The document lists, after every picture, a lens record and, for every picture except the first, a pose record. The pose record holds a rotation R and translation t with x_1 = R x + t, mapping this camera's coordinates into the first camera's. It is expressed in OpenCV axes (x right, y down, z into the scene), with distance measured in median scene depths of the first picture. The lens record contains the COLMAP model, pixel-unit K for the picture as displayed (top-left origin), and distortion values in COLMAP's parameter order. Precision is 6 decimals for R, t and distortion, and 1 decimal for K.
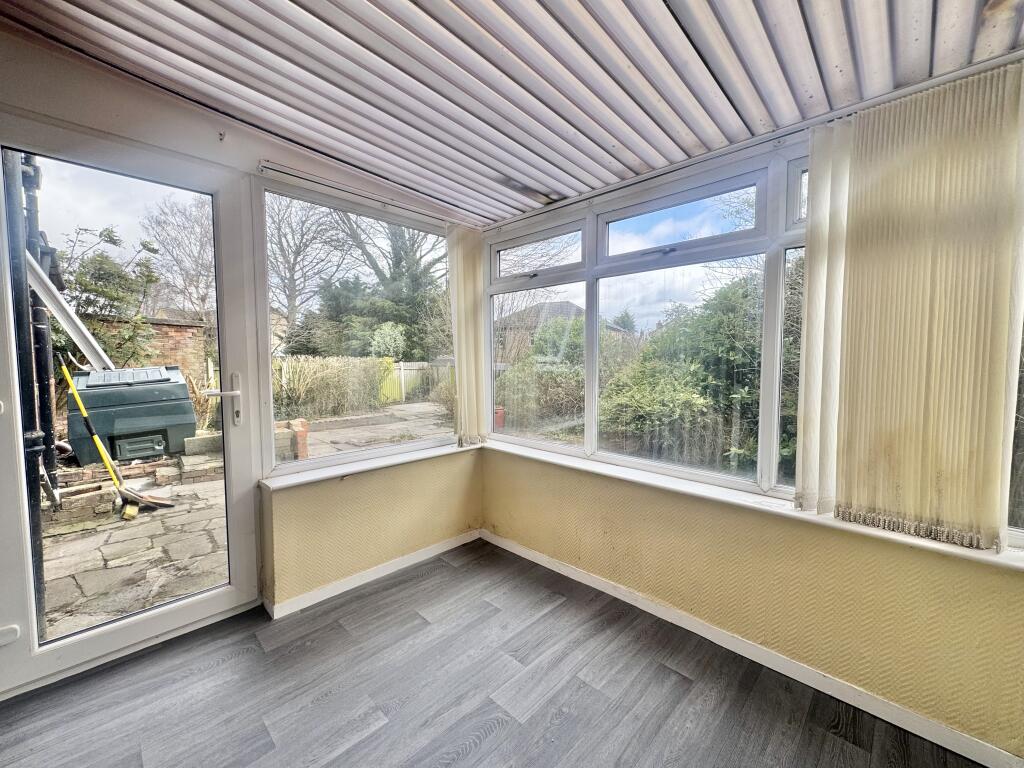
lens RADIAL K [[407.6, 0, 509.6], [0, 407.6, 383.7], [0, 0, 1]] dist [0.003480, 0.000807]
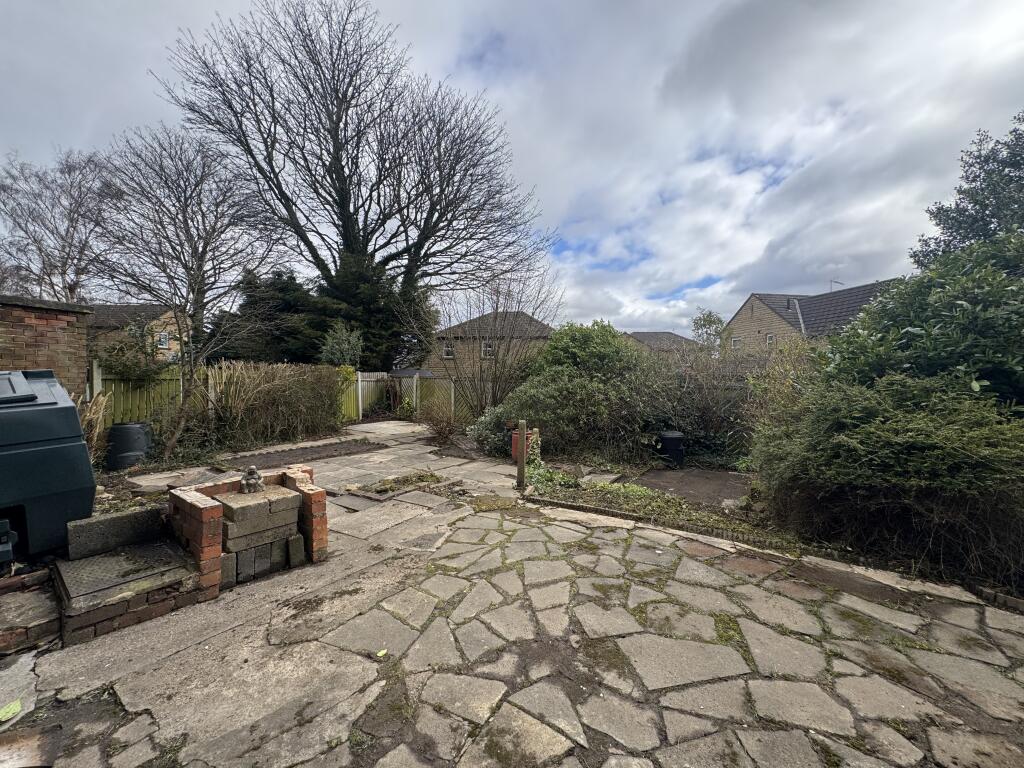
lens RADIAL K [[407.6, 0, 508.7], [0, 407.6, 383.8], [0, 0, 1]] dist [0.003480, 0.000807]
pose [[0.982896, 0.009734, 0.183904, -0.117639], [-0.004016, 0.999498, -0.031438, -0.004594], [-0.184118, 0.030162, 0.982441, 0.133563]]
